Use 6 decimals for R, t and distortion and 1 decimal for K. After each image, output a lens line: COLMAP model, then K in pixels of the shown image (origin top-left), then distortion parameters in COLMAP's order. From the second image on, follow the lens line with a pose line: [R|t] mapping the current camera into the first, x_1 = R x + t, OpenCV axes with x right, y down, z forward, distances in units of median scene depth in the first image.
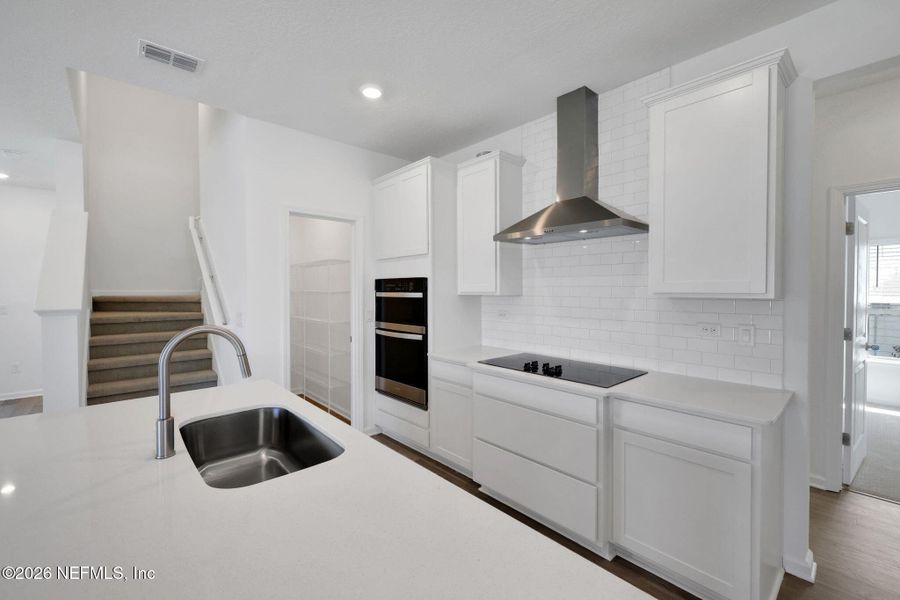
lens RADIAL K [[379.3, 0, 444.2], [0, 379.3, 296.1], [0, 0, 1]] dist [-0.001231, 0.000127]
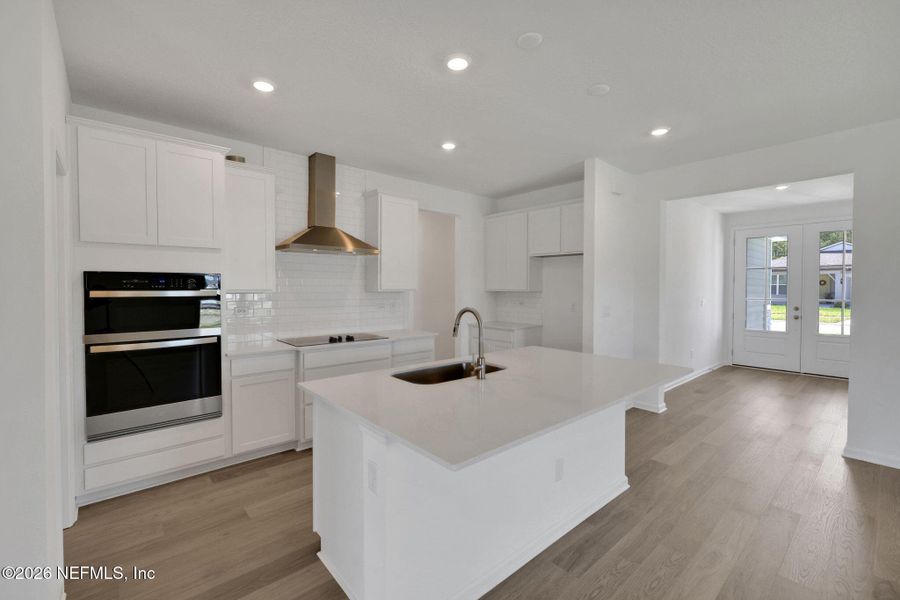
lens RADIAL K [[392.0, 0, 449.2], [0, 392.0, 293.1], [0, 0, 1]] dist [-0.001050, -0.000002]
pose [[0.004155, -0.014091, 0.999892, -1.004522], [0.011786, 0.999832, 0.014041, -0.009671], [-0.999922, 0.011727, 0.004320, 0.430057]]
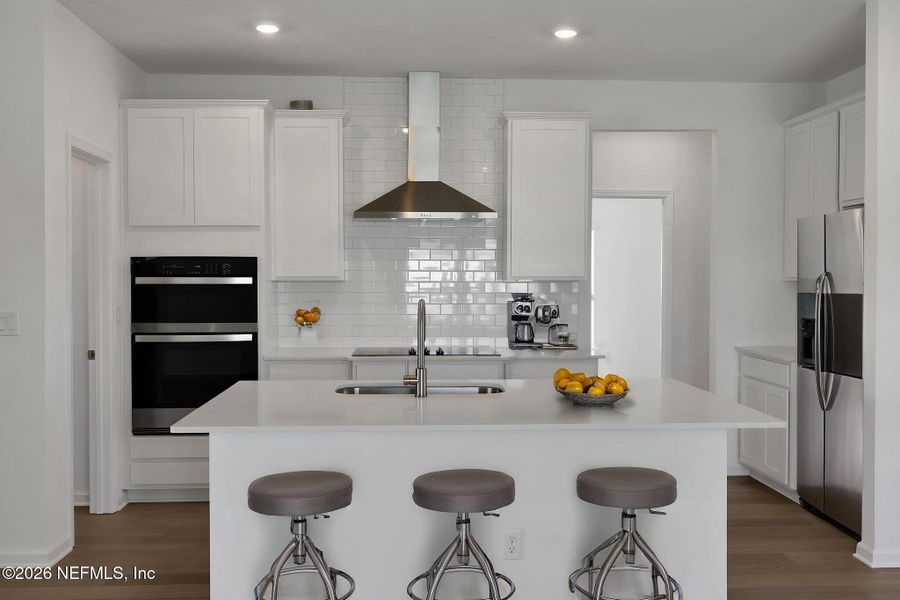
lens RADIAL K [[878.0, 0, 448.7], [0, 878.0, 298.0], [0, 0, 1]] dist [-0.004374, 0.001501]
pose [[0.620874, -0.017682, 0.783711, -1.174292], [0.011156, 0.999844, 0.013720, 0.012091], [-0.783831, 0.000225, 0.620974, -0.379038]]
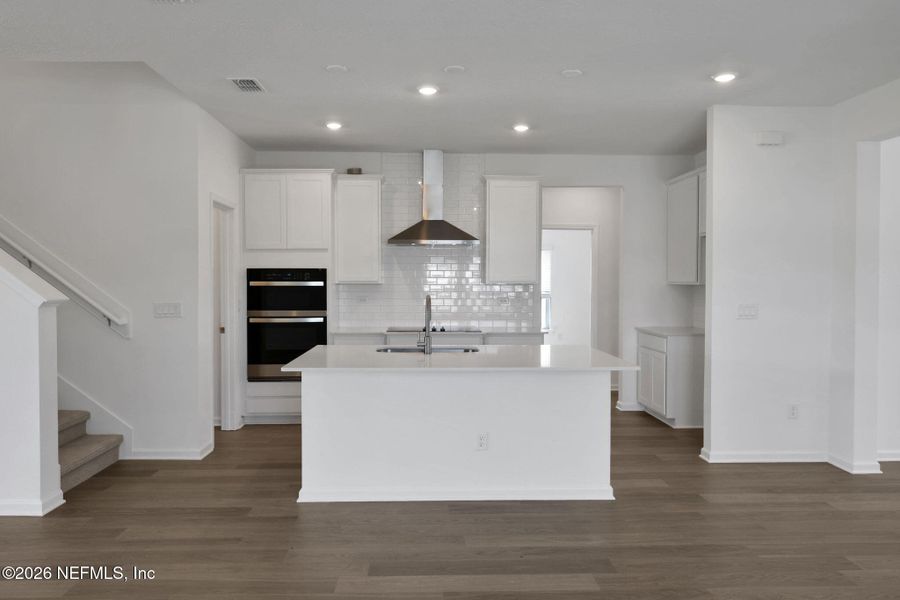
lens RADIAL K [[631.5, 0, 446.6], [0, 631.5, 296.0], [0, 0, 1]] dist [-0.000514, -0.000202]
pose [[0.633308, -0.016124, 0.773732, -1.333548], [0.009806, 0.999870, 0.012810, 0.013995], [-0.773837, -0.000525, 0.633384, -0.539256]]
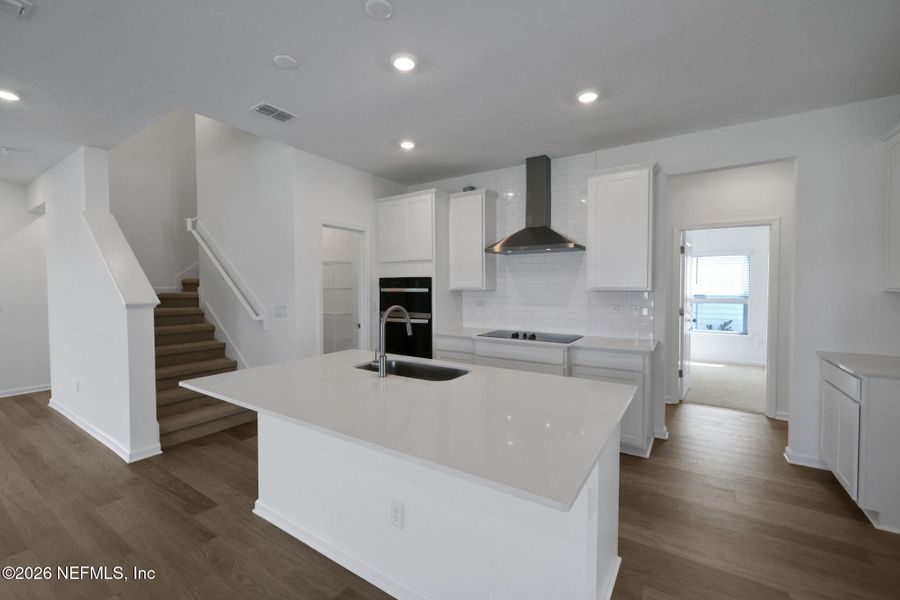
lens RADIAL K [[379.3, 0, 444.2], [0, 379.3, 296.1], [0, 0, 1]] dist [-0.001231, 0.000127]
pose [[0.966348, -0.007447, 0.257131, -0.350402], [0.005225, 0.999943, 0.009325, 0.006346], [-0.257186, -0.007668, 0.966331, -0.322831]]
